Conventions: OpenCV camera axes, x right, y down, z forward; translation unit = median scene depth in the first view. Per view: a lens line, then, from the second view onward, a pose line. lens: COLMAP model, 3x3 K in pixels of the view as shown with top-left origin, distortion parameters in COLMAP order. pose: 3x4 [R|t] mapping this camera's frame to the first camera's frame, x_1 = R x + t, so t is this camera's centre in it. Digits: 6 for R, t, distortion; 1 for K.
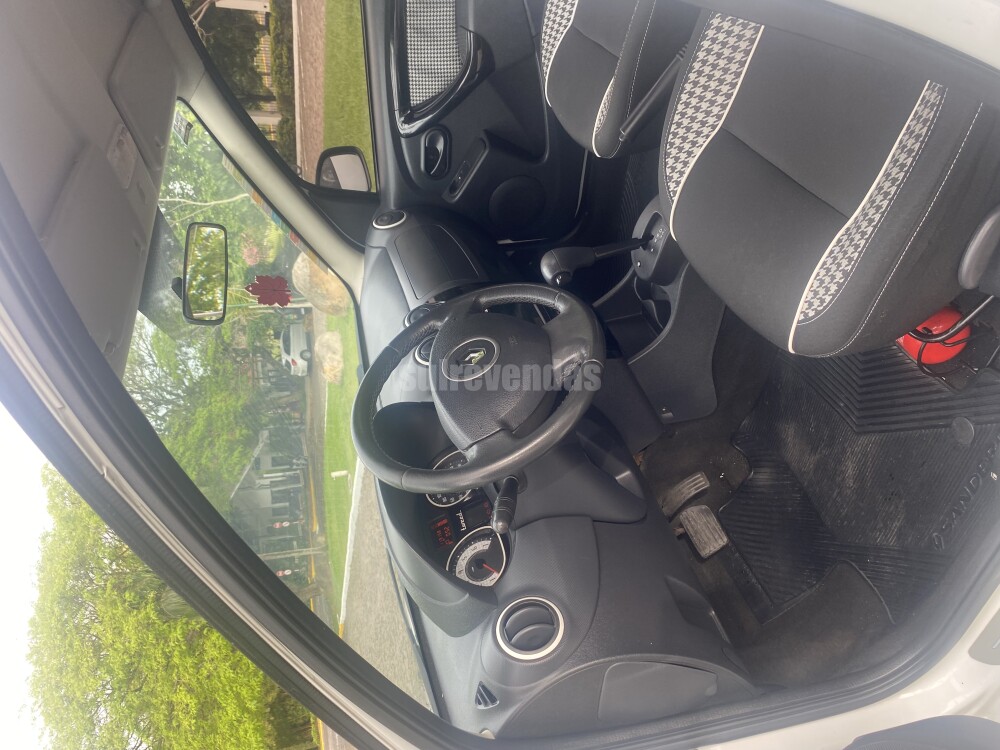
lens RADIAL K [[762.3, 0, 489.9], [0, 762.3, 373.7], [0, 0, 1]] dist [0.023669, -0.033409]
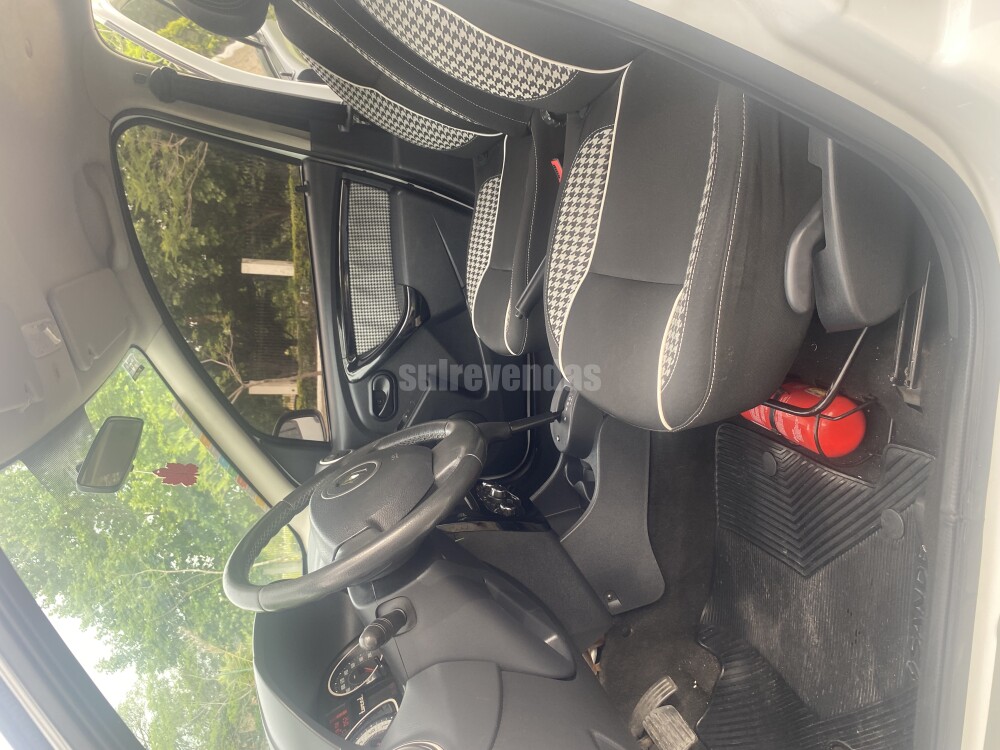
lens RADIAL K [[762.3, 0, 501.8], [0, 762.3, 373.8], [0, 0, 1]] dist [0.023669, -0.033409]
pose [[0.997021, -0.076946, -0.005252, 0.119035], [0.065980, 0.886233, -0.458516, 0.209257], [0.039935, 0.456804, 0.888670, 0.058826]]
